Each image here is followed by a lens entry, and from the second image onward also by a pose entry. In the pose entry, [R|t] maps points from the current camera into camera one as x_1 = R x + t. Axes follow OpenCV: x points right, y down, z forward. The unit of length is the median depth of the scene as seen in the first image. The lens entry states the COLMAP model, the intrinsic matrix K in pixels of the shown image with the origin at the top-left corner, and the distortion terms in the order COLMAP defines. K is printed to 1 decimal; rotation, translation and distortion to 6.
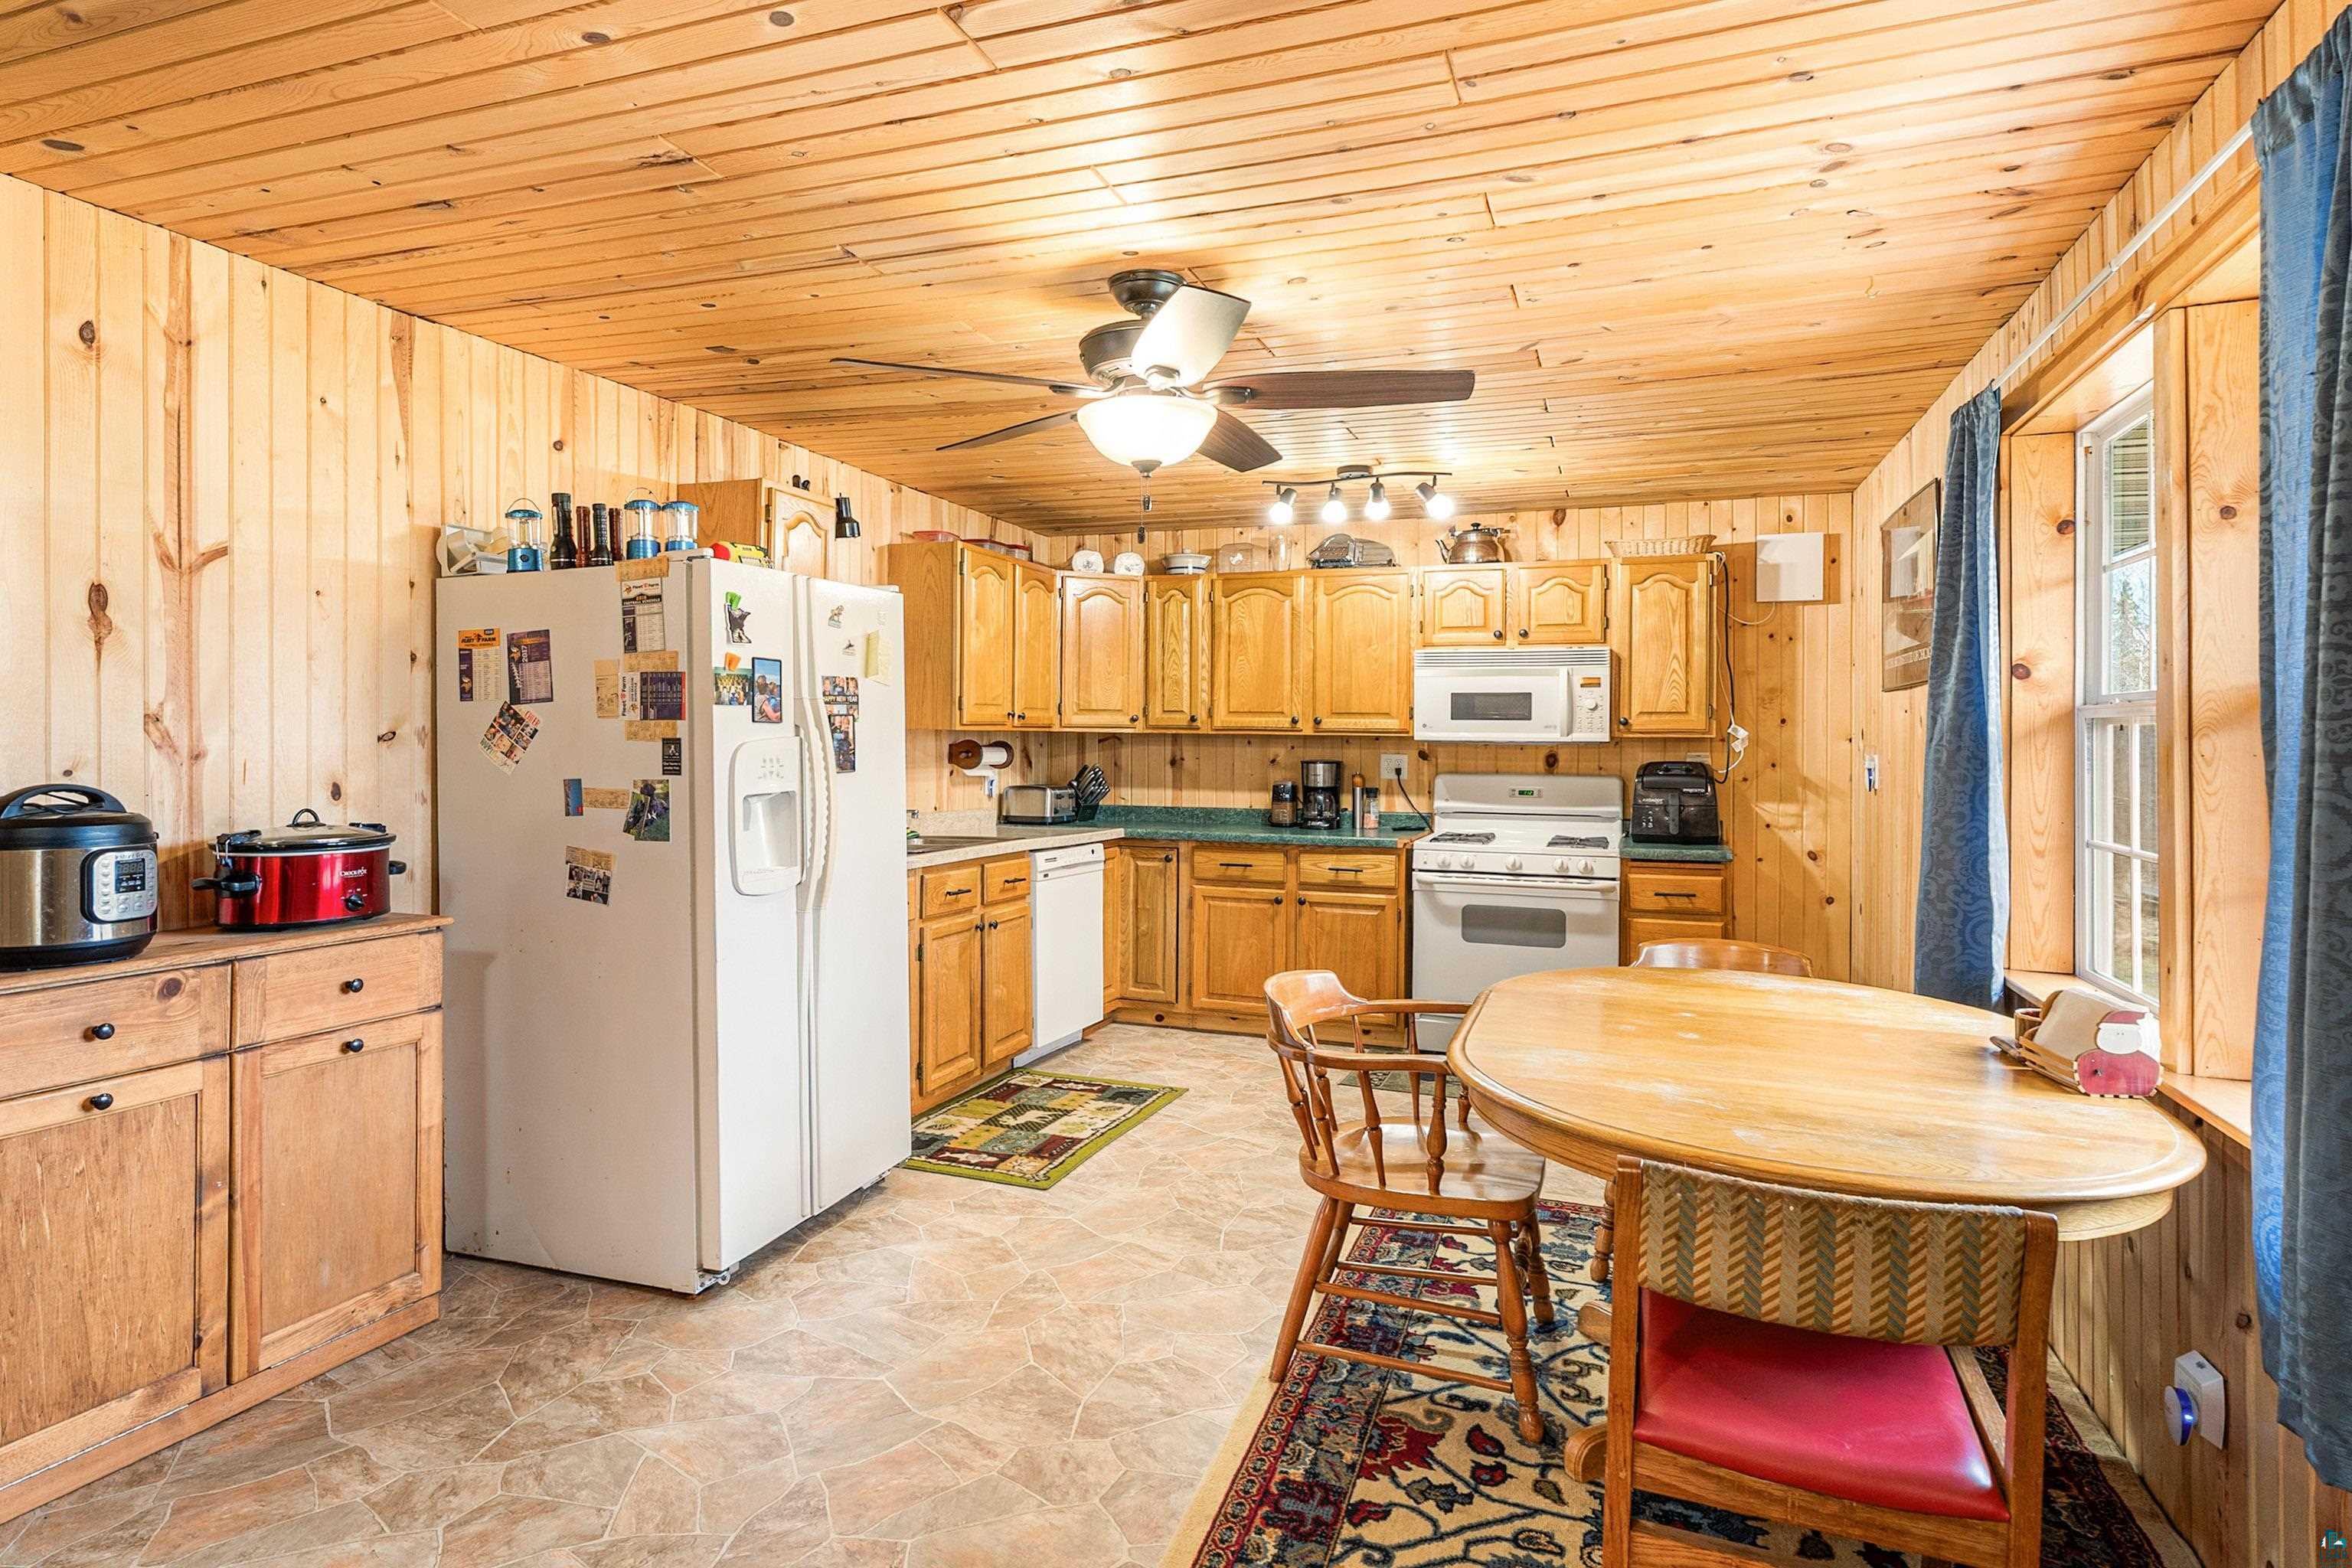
lens RADIAL K [[1204.4, 0, 1166.1], [0, 1204.4, 728.9], [0, 0, 1]] dist [-0.001114, 0.000245]
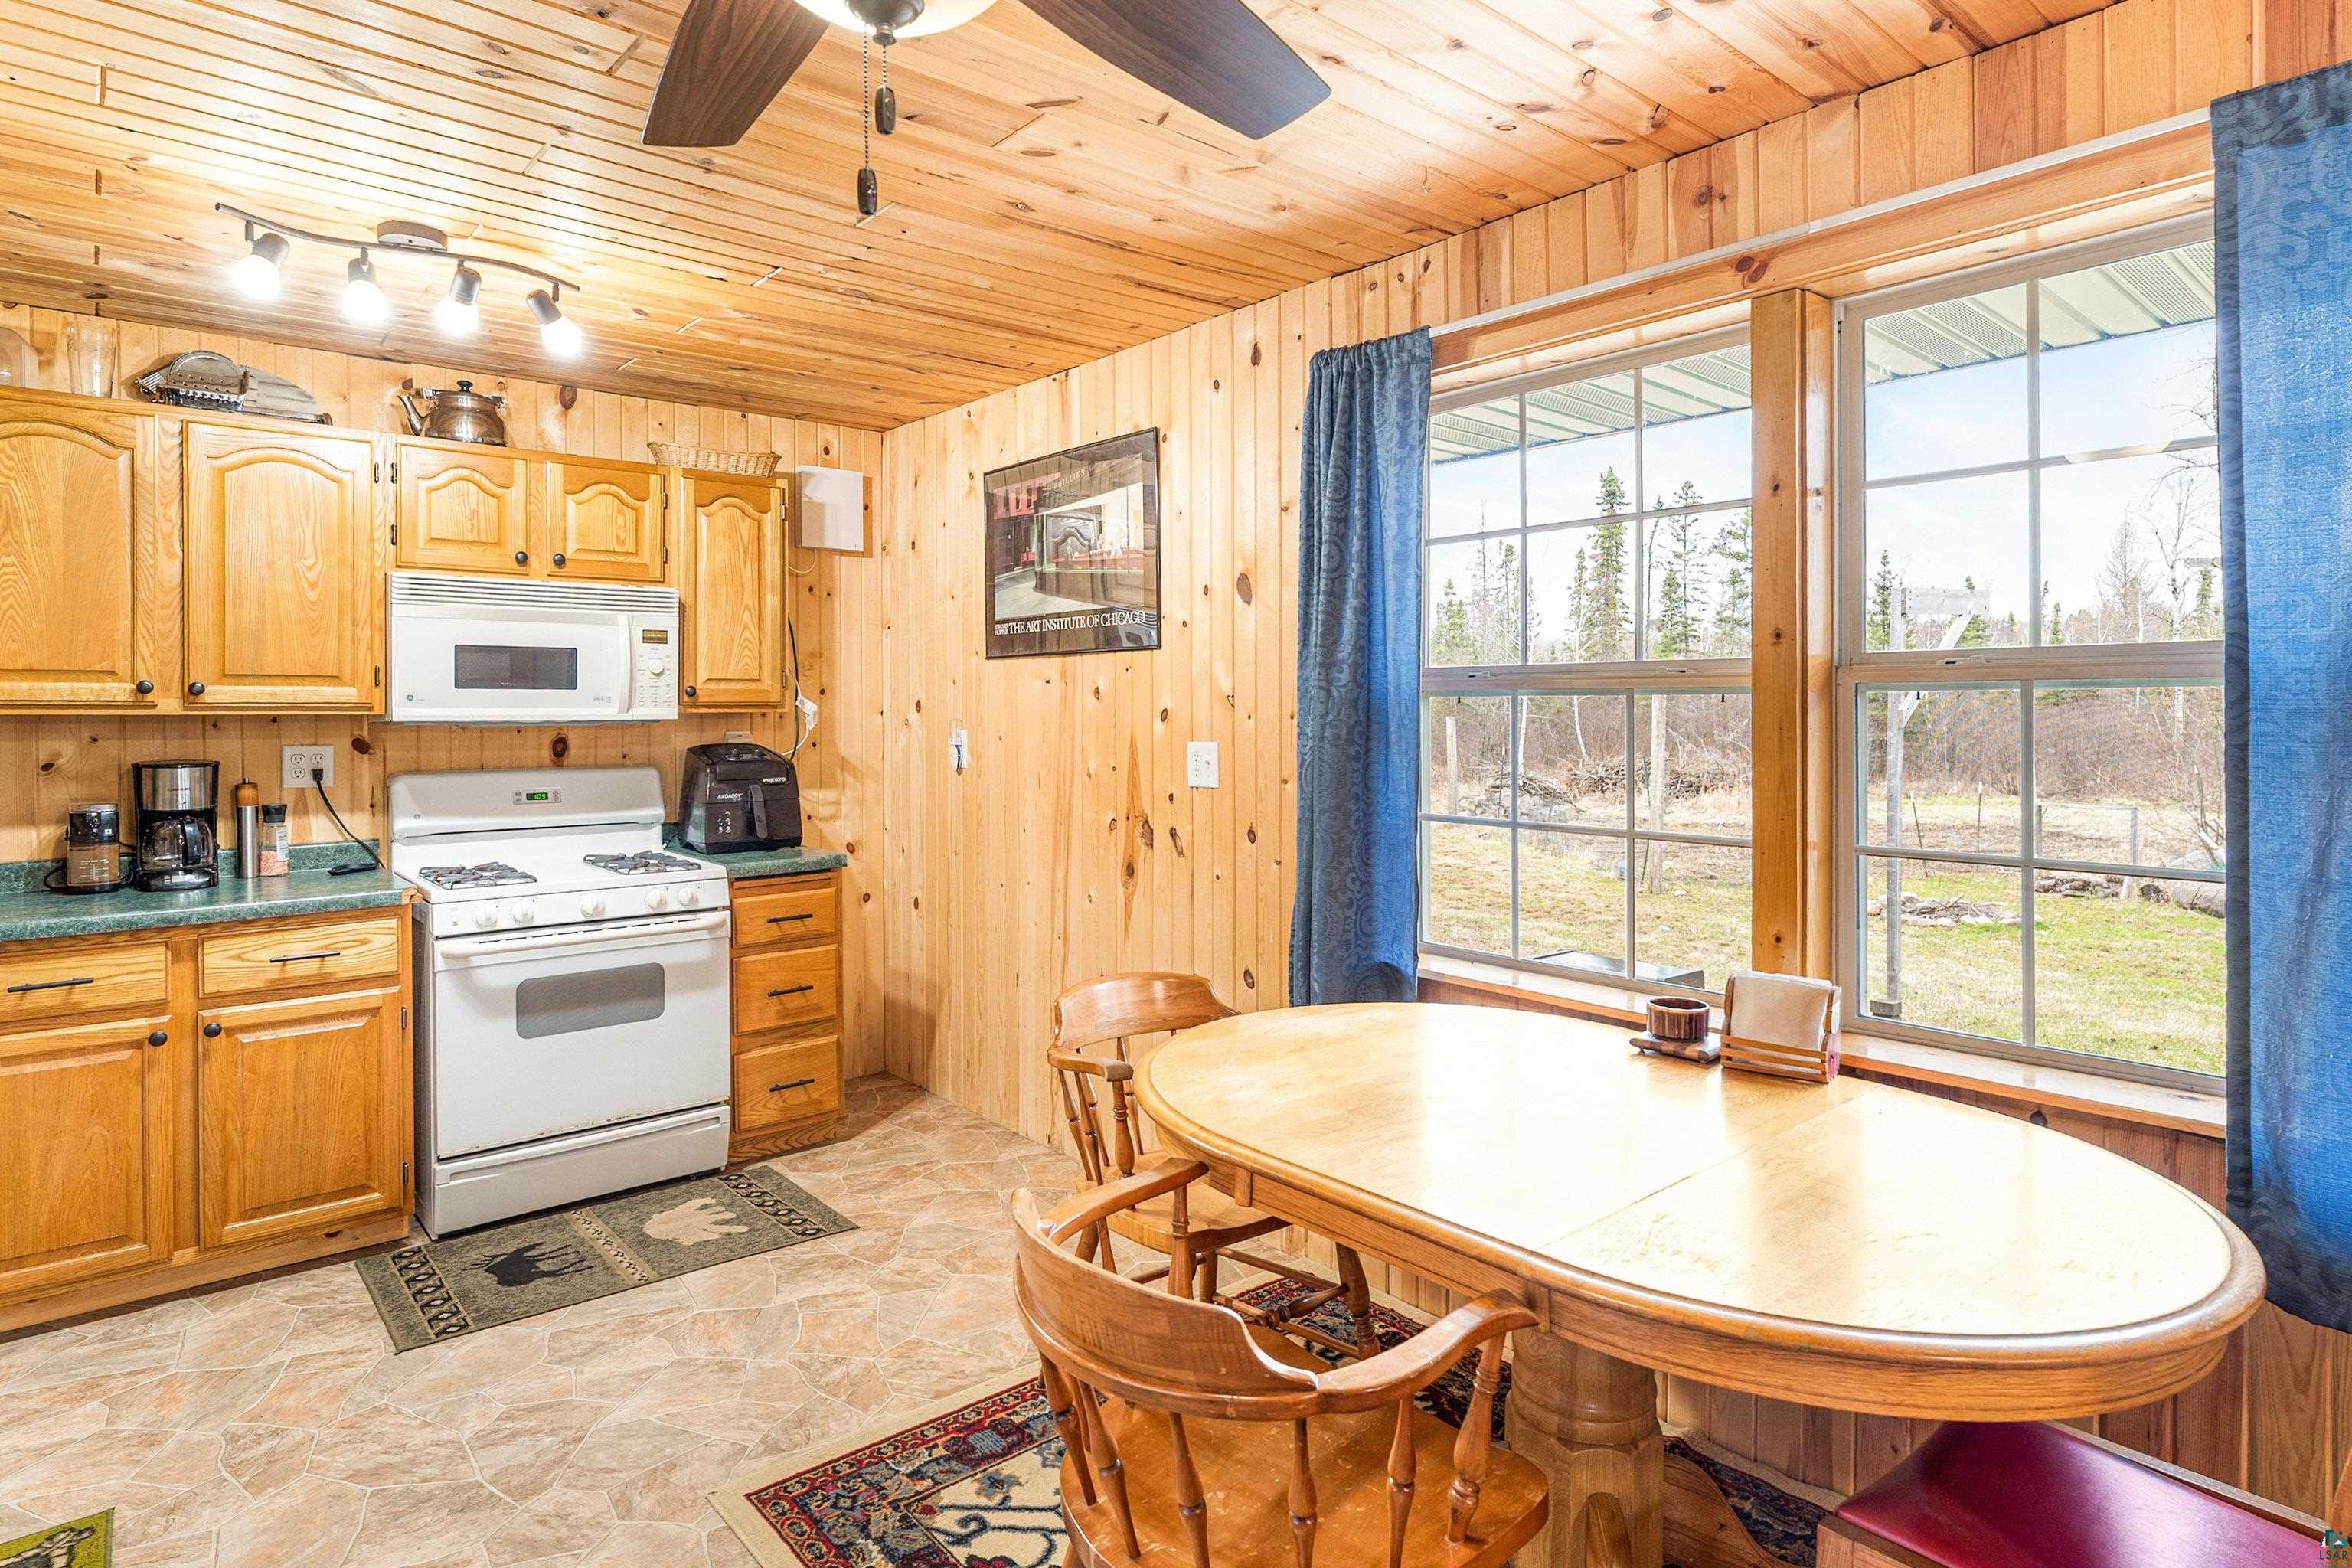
lens RADIAL K [[1320.0, 0, 1181.7], [0, 1320.0, 717.0], [0, 0, 1]] dist [-0.003261, 0.000544]
pose [[0.529152, -0.013792, 0.848415, -0.151722], [0.001954, 0.999885, 0.015036, -0.002355], [-0.848525, -0.006298, 0.529118, 0.335294]]
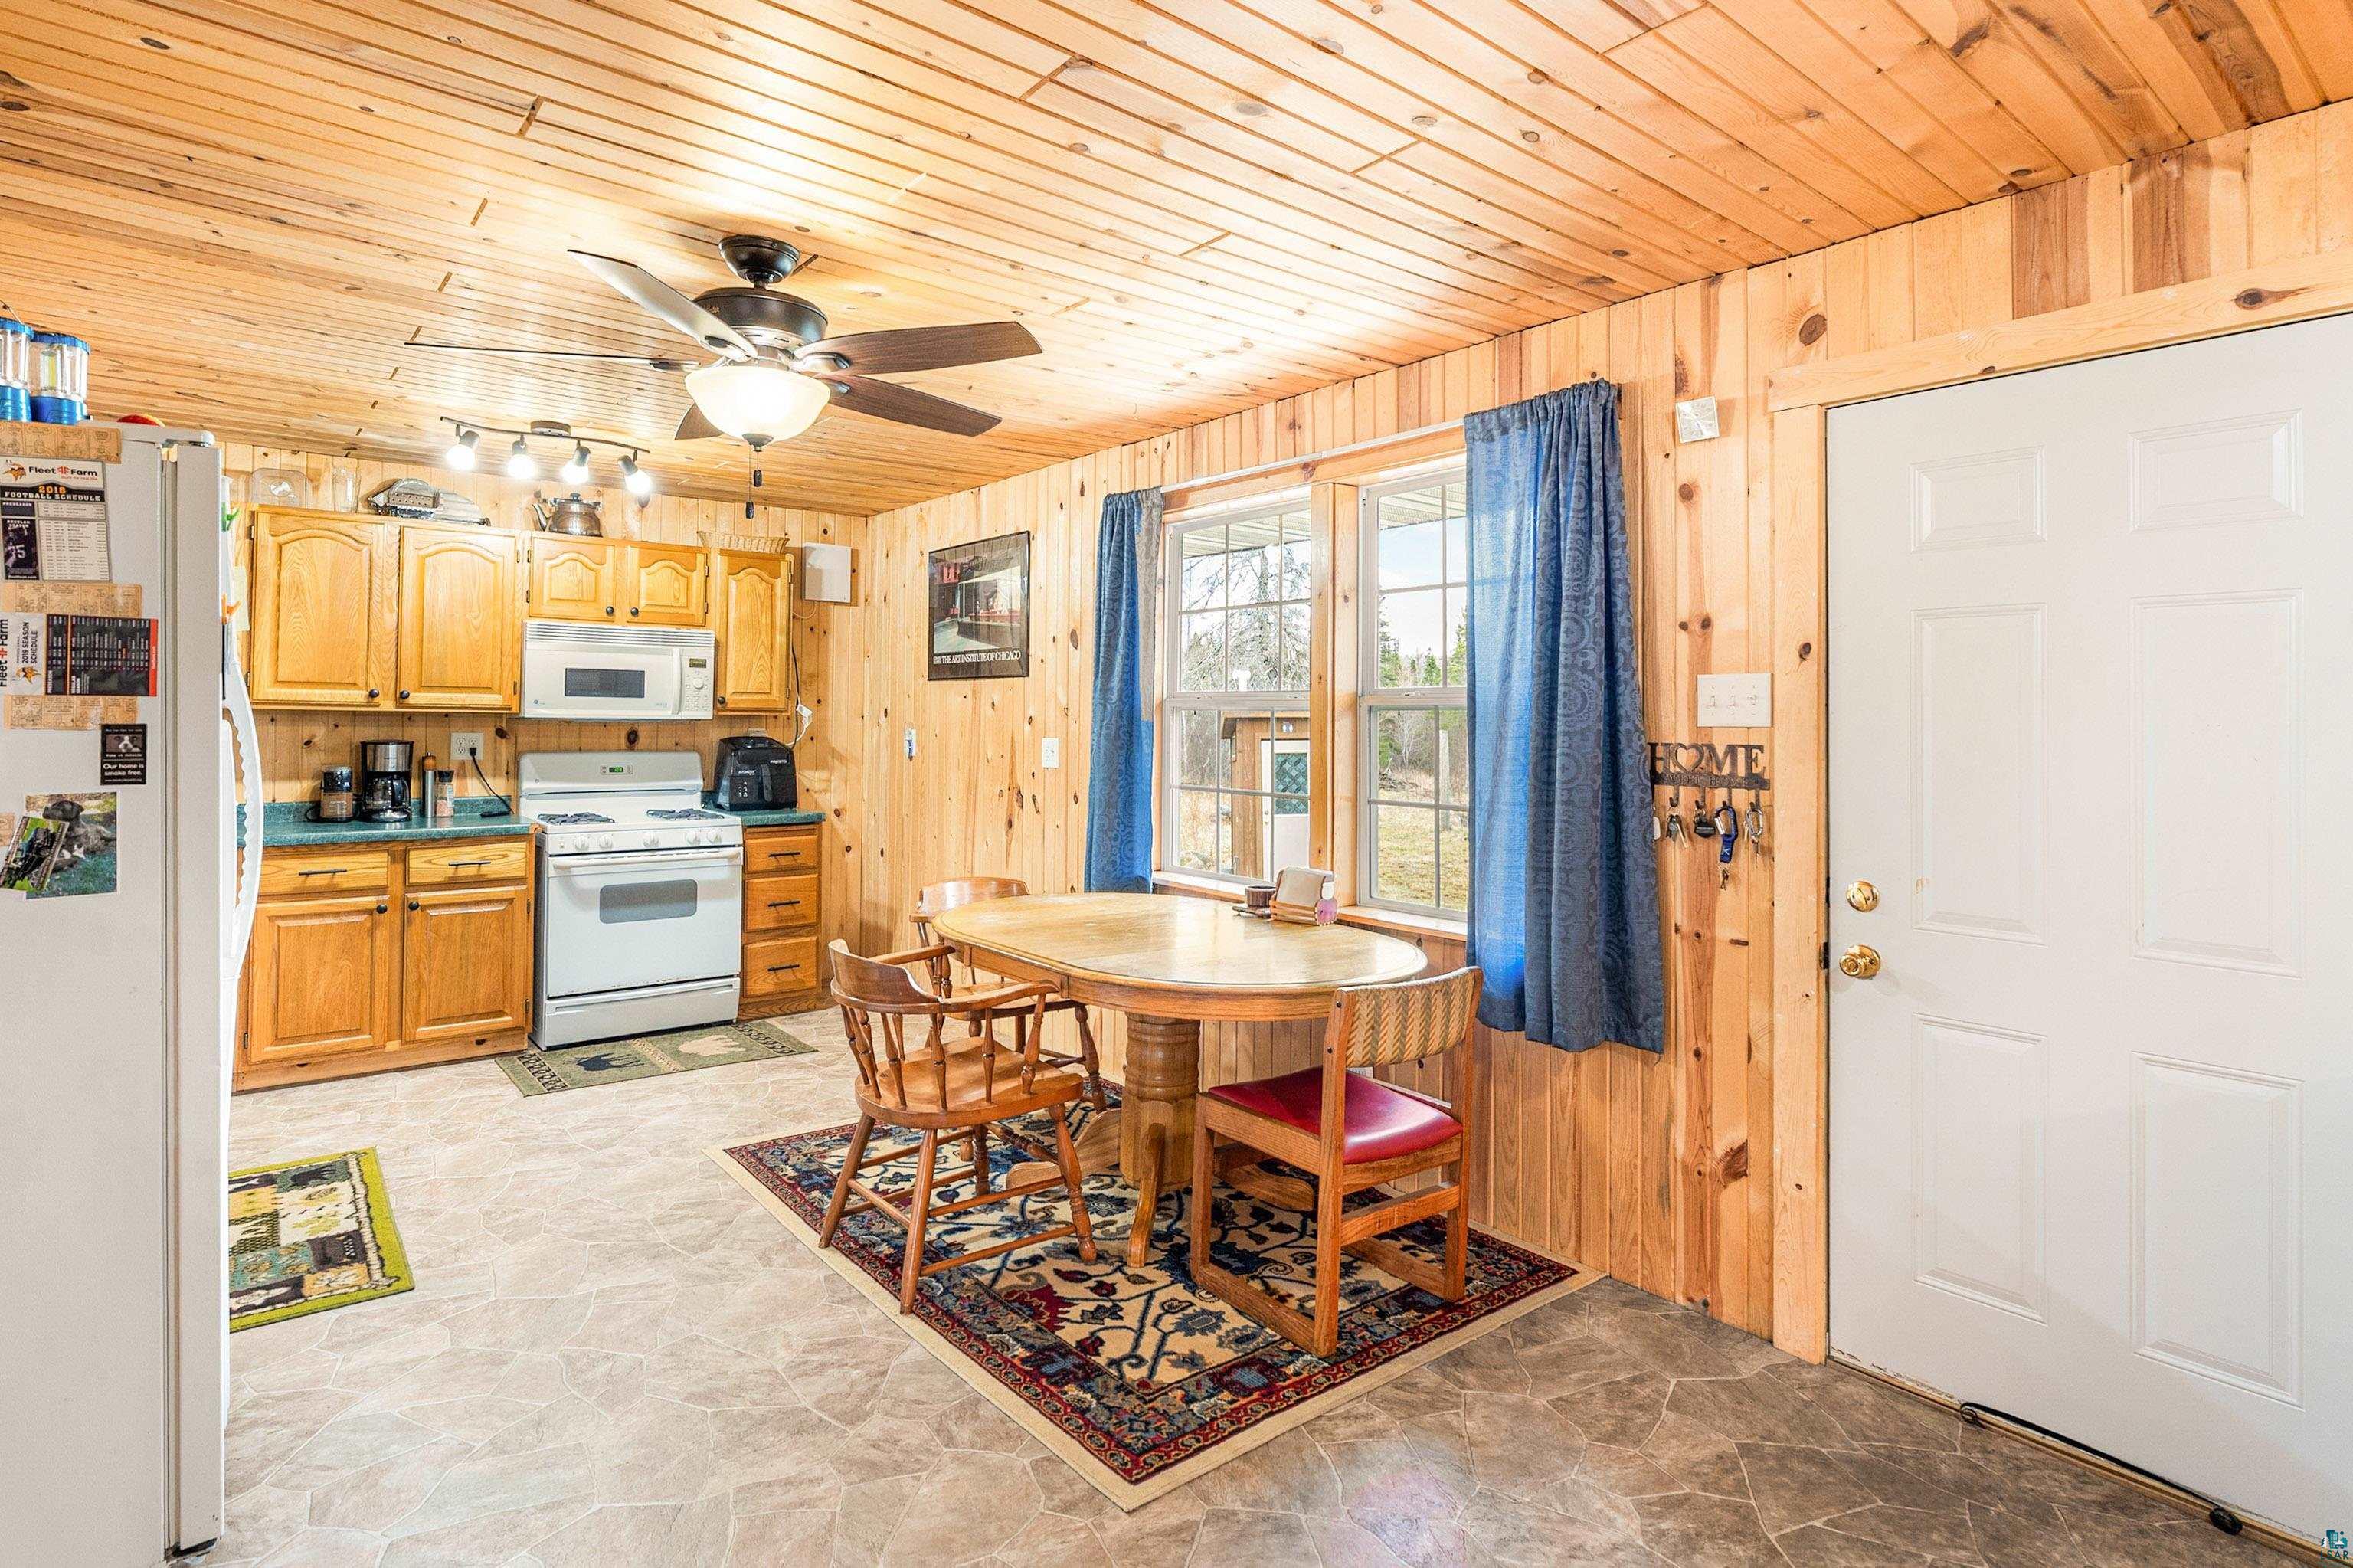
lens RADIAL K [[1156.1, 0, 1169.9], [0, 1156.1, 702.7], [0, 0, 1]] dist [-0.003414, -0.000155]
pose [[0.536579, 0.011052, 0.843777, -0.294157], [-0.011840, 0.999914, -0.005568, -0.003203], [-0.843767, -0.007003, 0.536664, 0.107239]]
